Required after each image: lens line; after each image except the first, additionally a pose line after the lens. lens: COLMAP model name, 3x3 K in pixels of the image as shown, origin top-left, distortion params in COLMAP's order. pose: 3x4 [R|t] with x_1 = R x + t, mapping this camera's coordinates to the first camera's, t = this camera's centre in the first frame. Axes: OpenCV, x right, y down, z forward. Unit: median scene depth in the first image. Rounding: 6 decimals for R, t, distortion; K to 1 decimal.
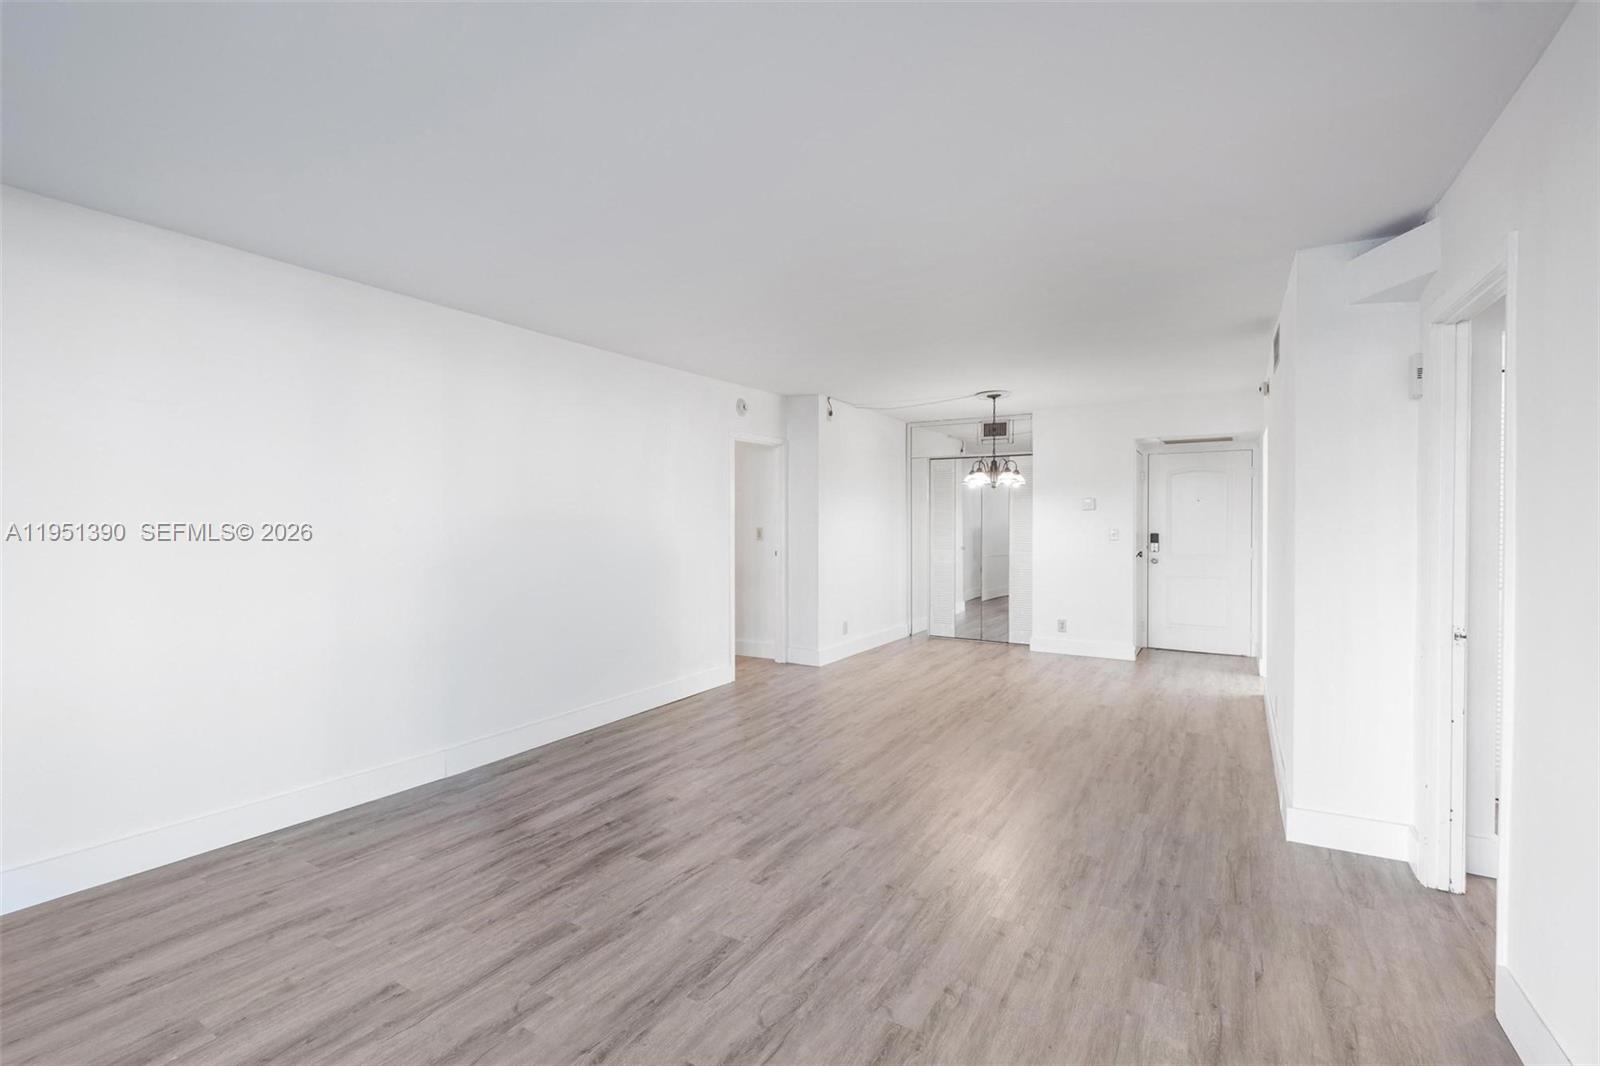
lens RADIAL K [[692.1, 0, 822.1], [0, 692.1, 538.6], [0, 0, 1]] dist [0.001339, -0.000053]
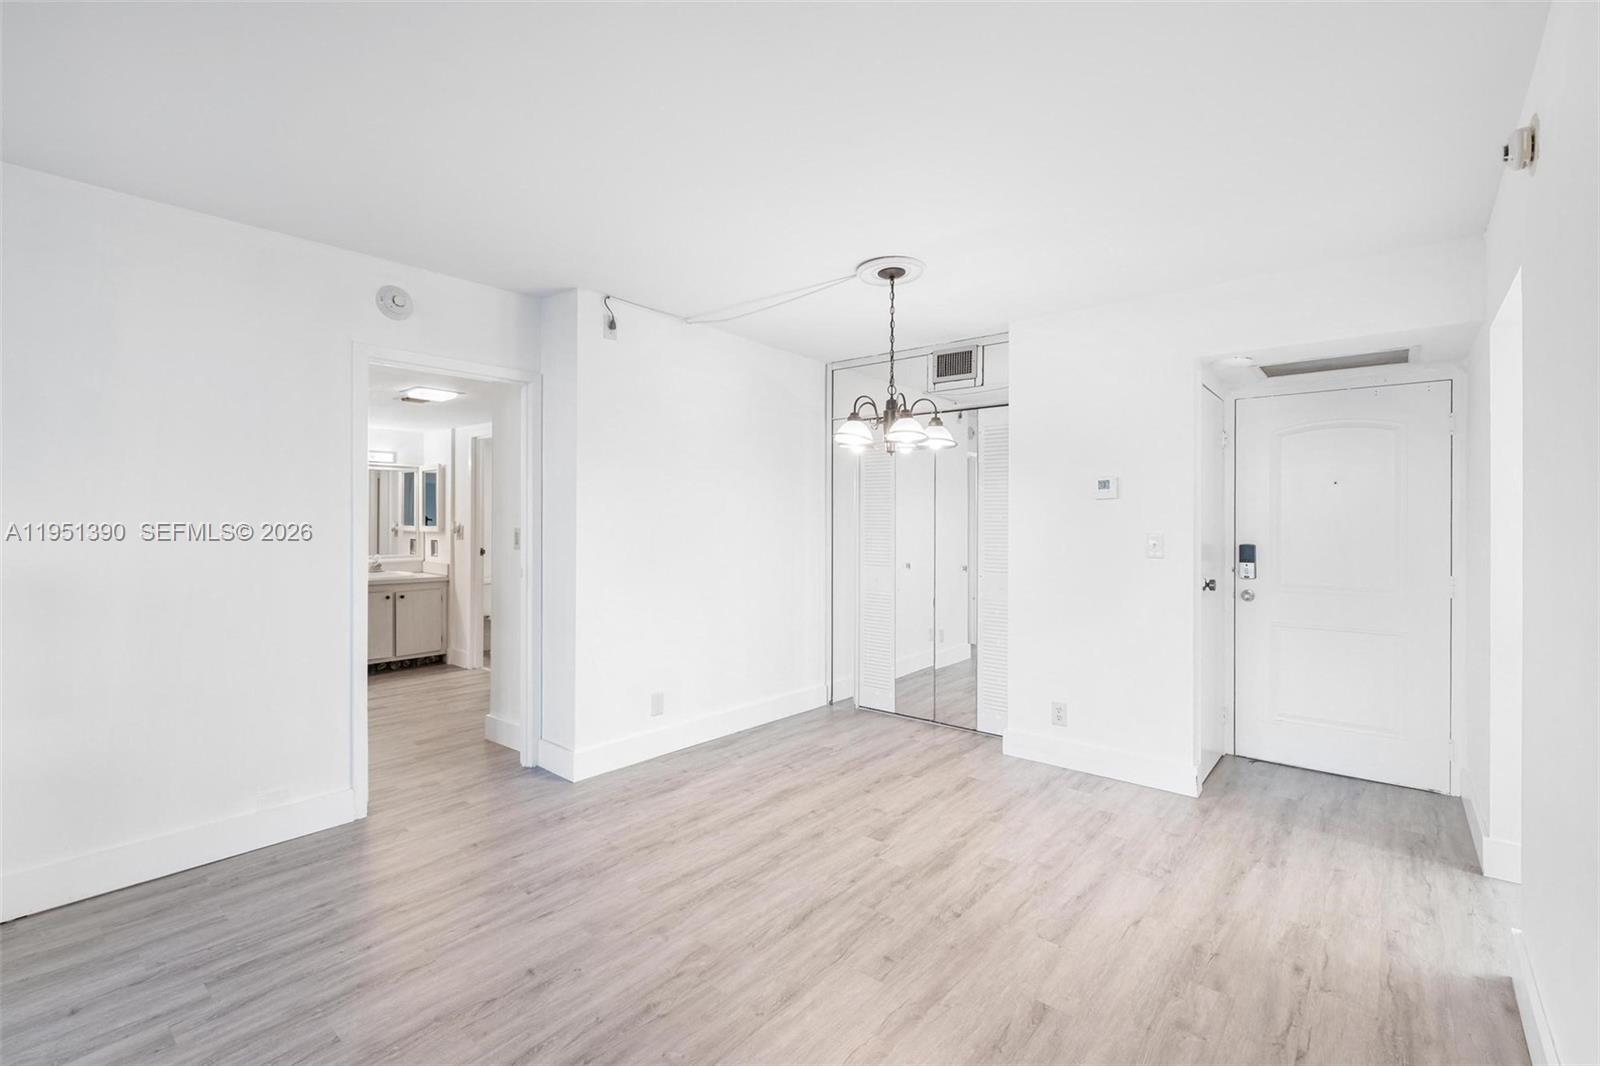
lens RADIAL K [[704.7, 0, 818.2], [0, 704.7, 532.6], [0, 0, 1]] dist [-0.000923, -0.001727]
pose [[0.988913, 0.006698, -0.148343, 0.282045], [-0.008758, 0.999874, -0.013235, -0.007969], [0.148236, 0.014387, 0.988847, 0.497744]]
